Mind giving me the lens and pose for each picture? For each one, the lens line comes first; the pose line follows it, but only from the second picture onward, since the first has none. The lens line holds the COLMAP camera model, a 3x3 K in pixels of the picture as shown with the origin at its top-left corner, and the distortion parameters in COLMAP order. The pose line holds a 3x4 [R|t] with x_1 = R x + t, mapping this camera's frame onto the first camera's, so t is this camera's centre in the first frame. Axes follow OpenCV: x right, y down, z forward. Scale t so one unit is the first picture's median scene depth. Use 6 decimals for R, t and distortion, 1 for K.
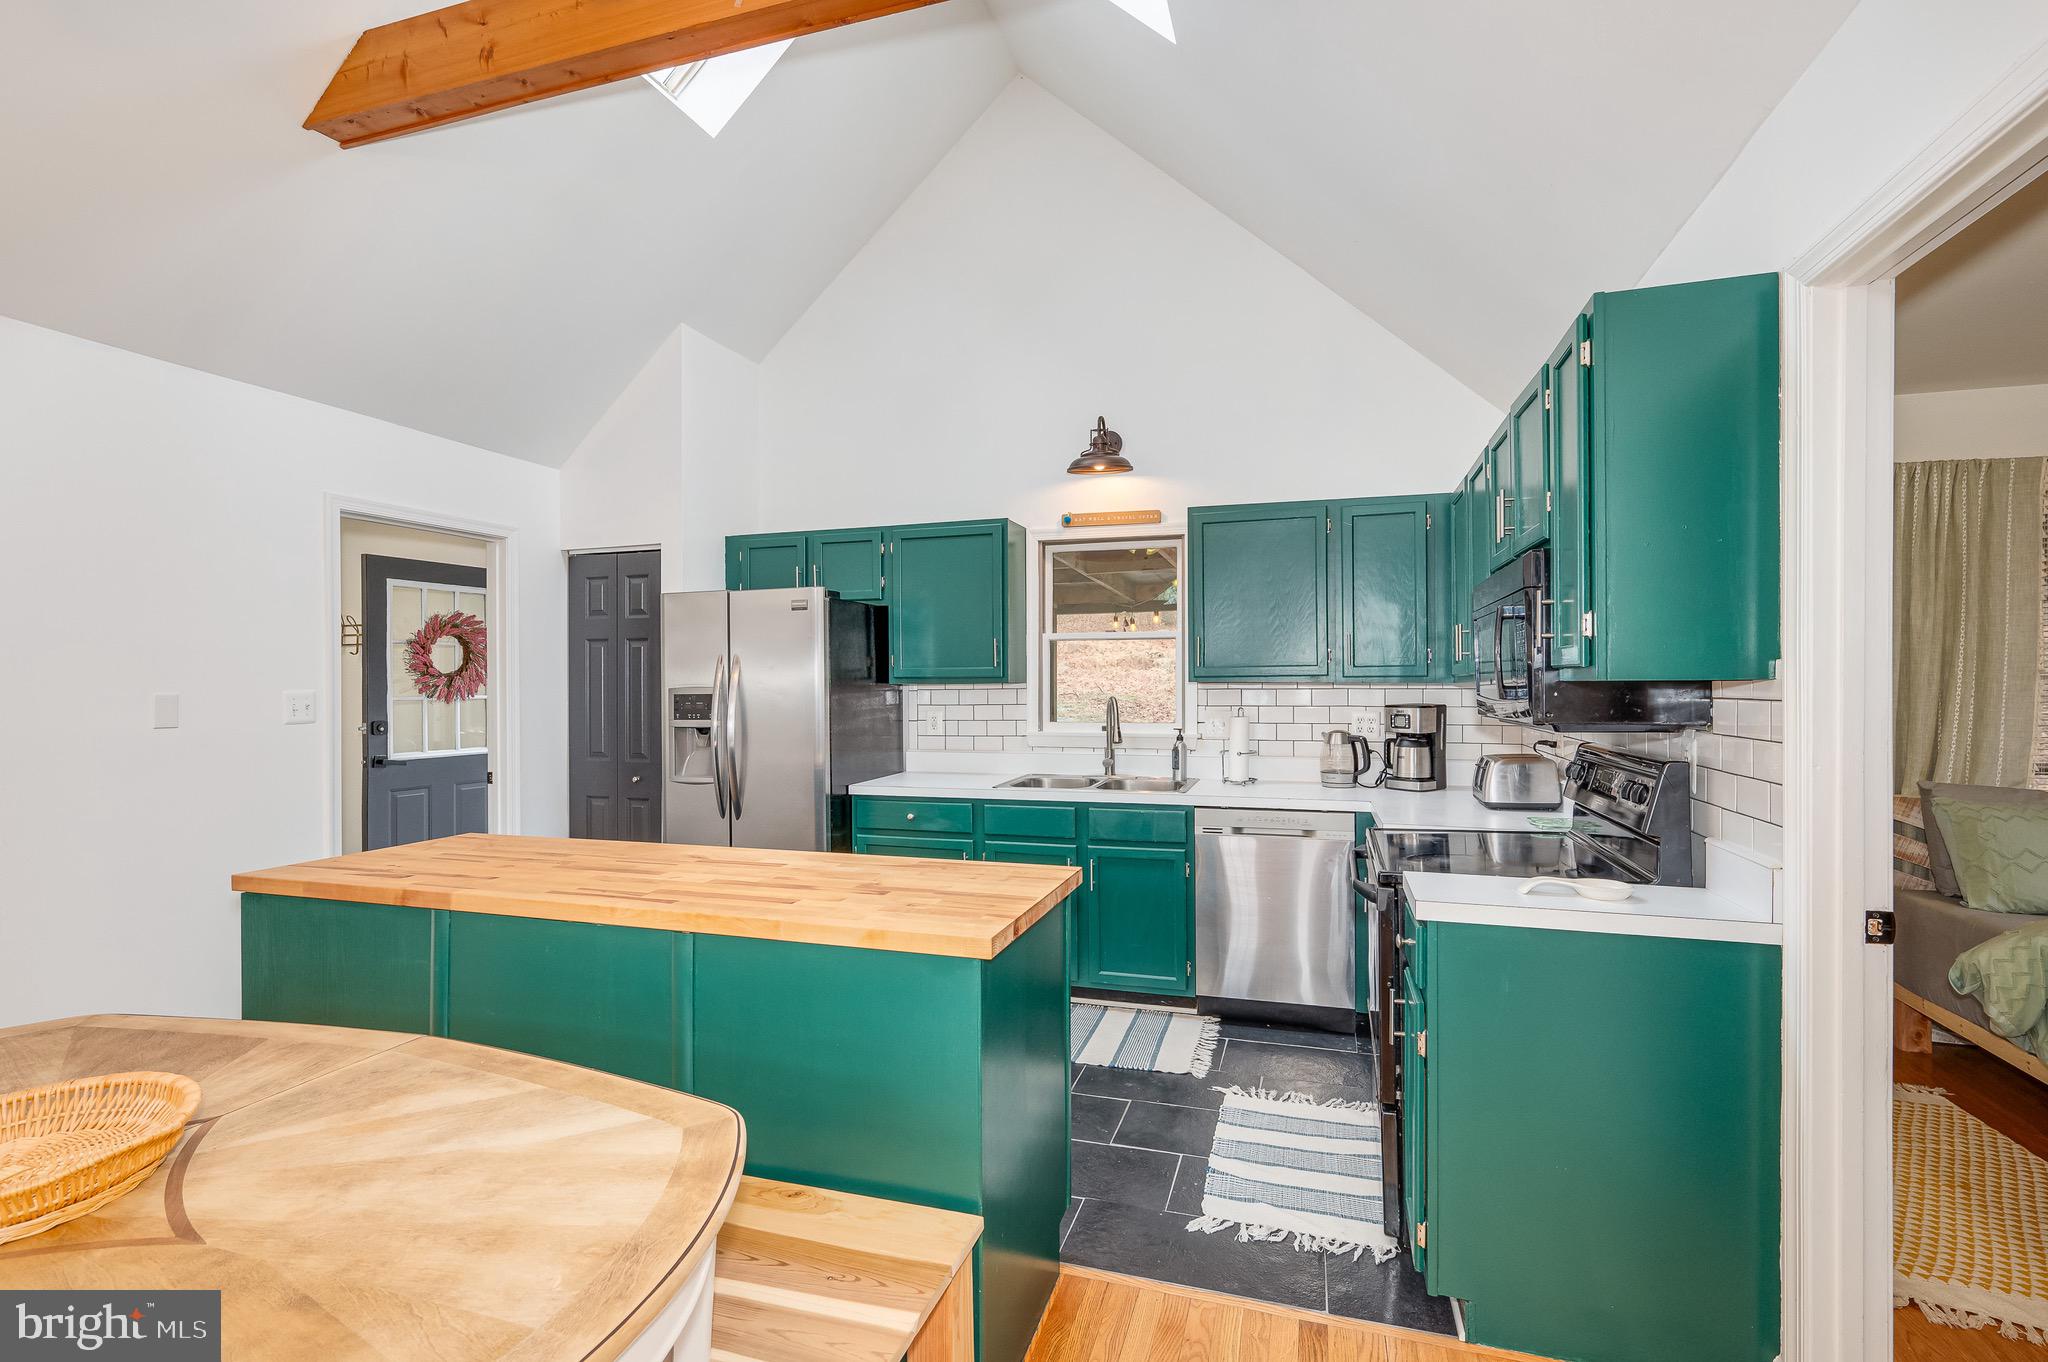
lens RADIAL K [[930.3, 0, 1013.5], [0, 930.3, 685.7], [0, 0, 1]] dist [-0.001028, -0.000093]
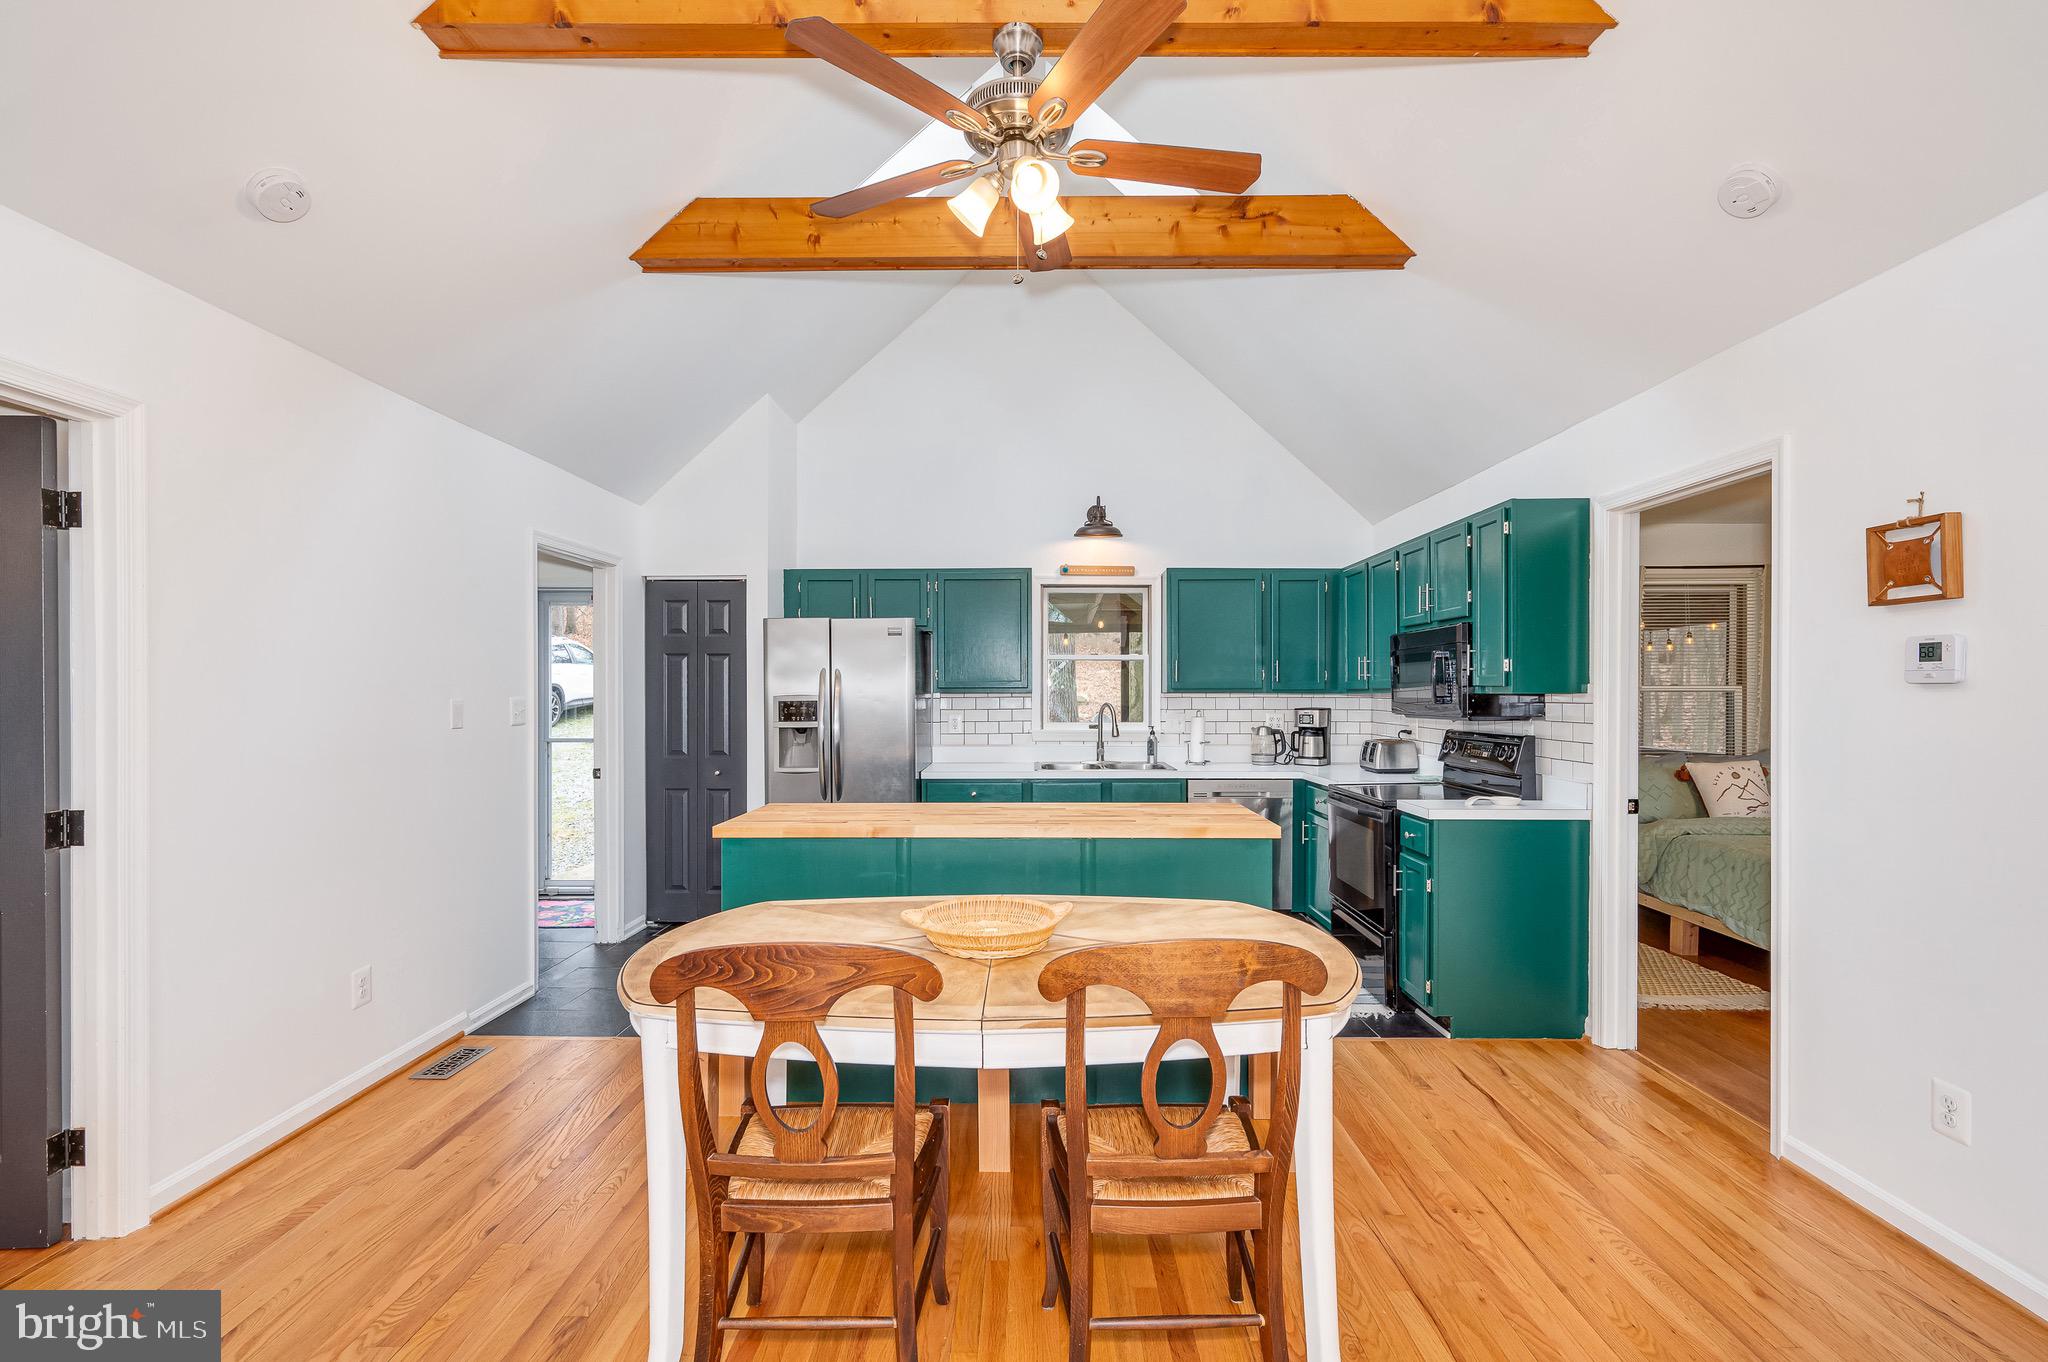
lens RADIAL K [[930.3, 0, 1014.3], [0, 930.3, 696.5], [0, 0, 1]] dist [-0.001028, -0.000093]
pose [[0.955826, 0.001792, 0.293926, -0.463950], [-0.002422, 0.999995, 0.001779, 0.000320], [-0.293922, -0.002412, 0.955826, -0.282905]]
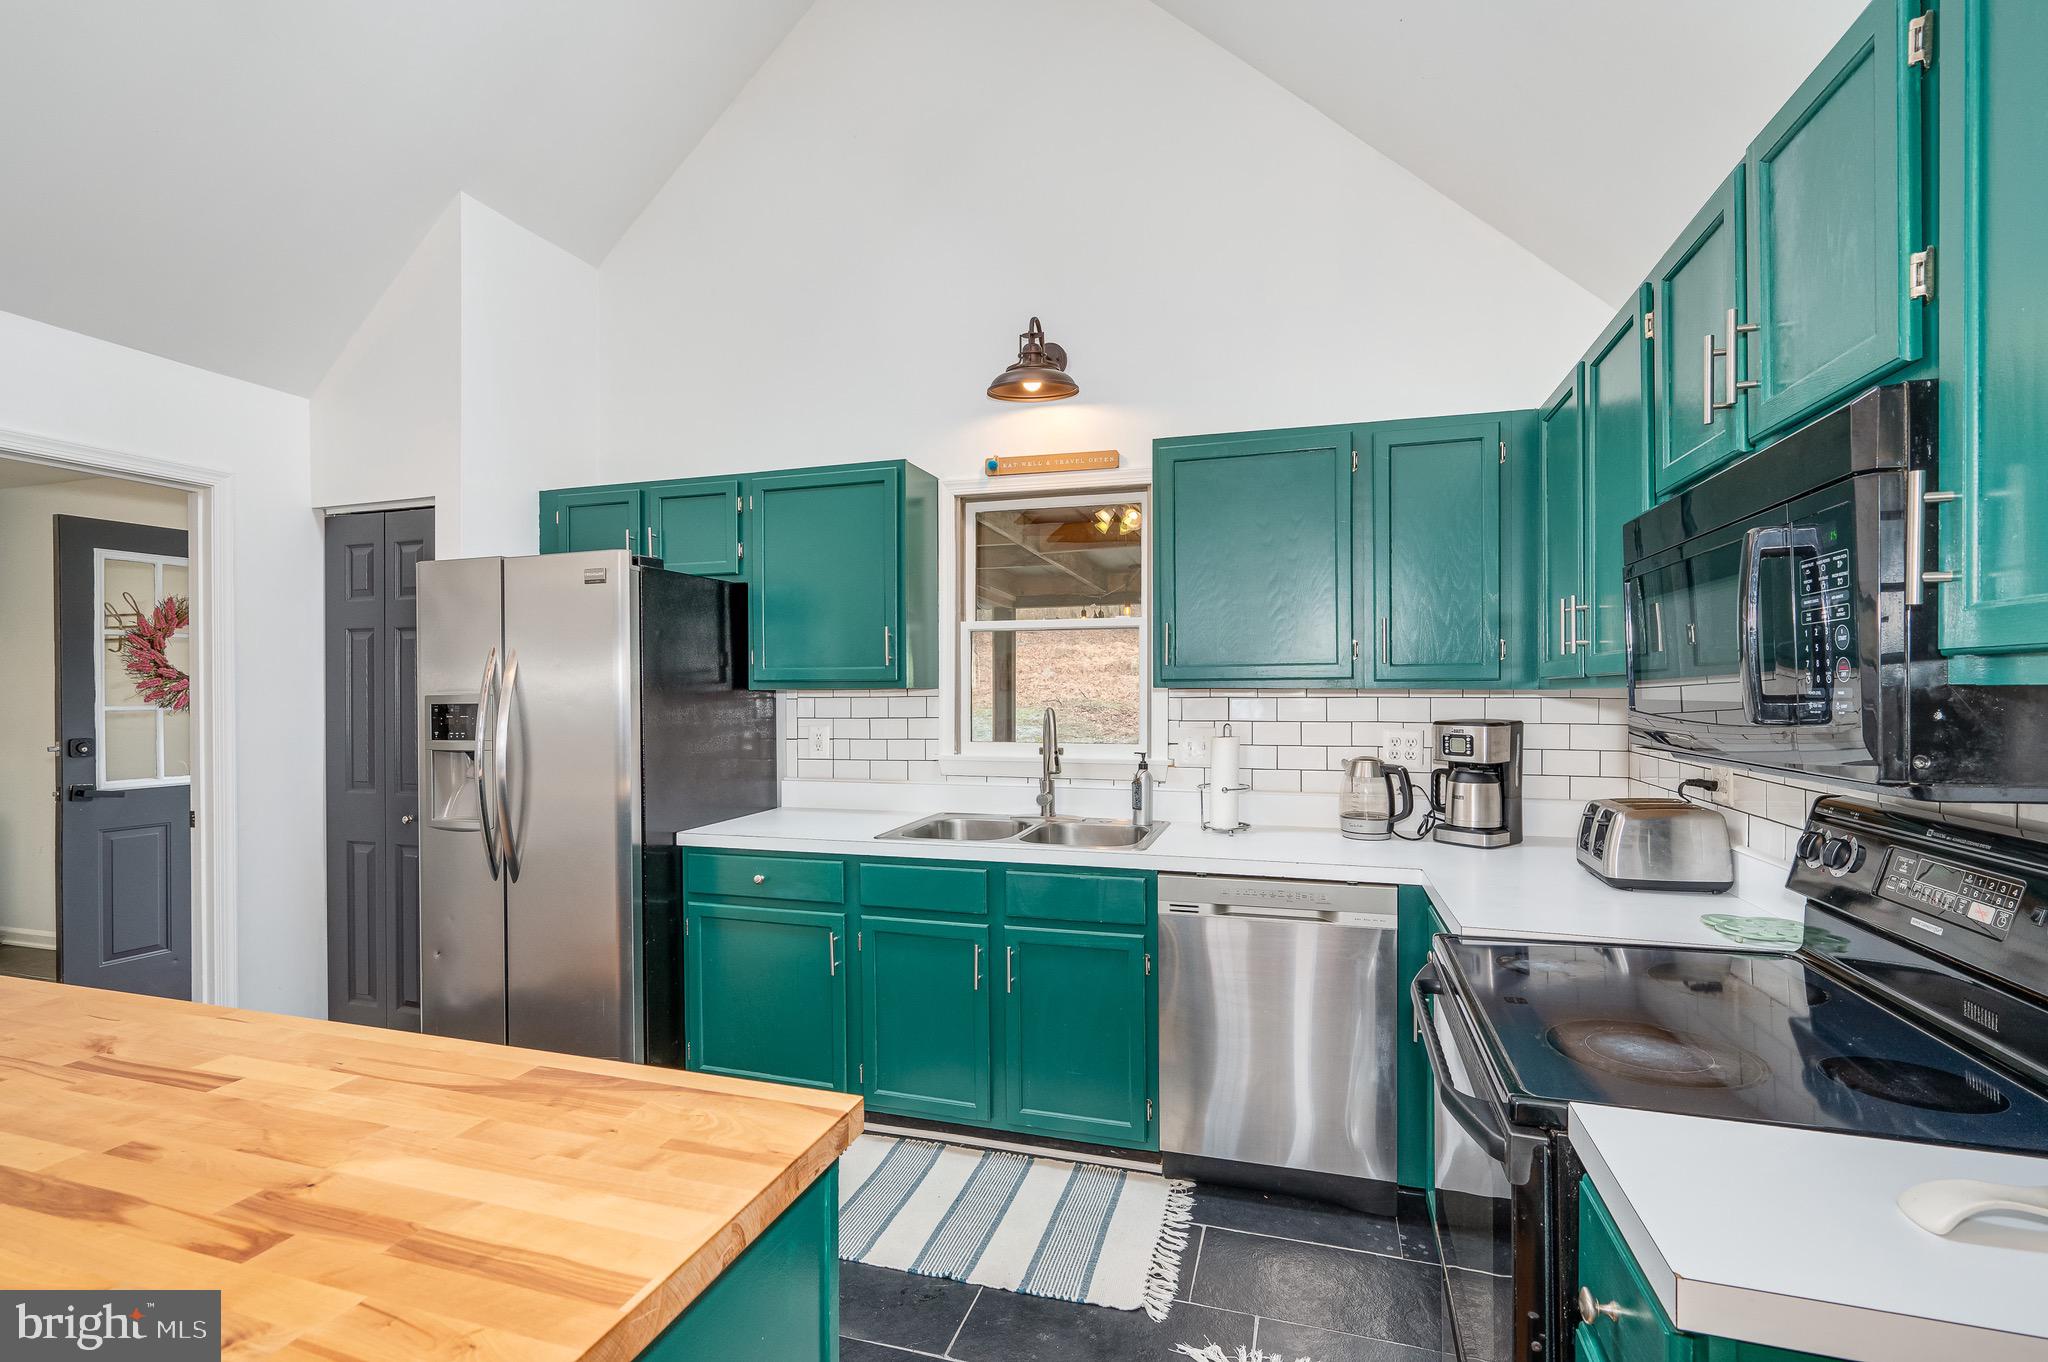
lens RADIAL K [[930.3, 0, 1015.2], [0, 930.3, 694.3], [0, 0, 1]] dist [-0.001028, -0.000093]
pose [[0.999970, 0.001342, 0.007645, 0.081813], [-0.001361, 0.999996, 0.002438, -0.000650], [-0.007641, -0.002448, 0.999968, 0.310883]]
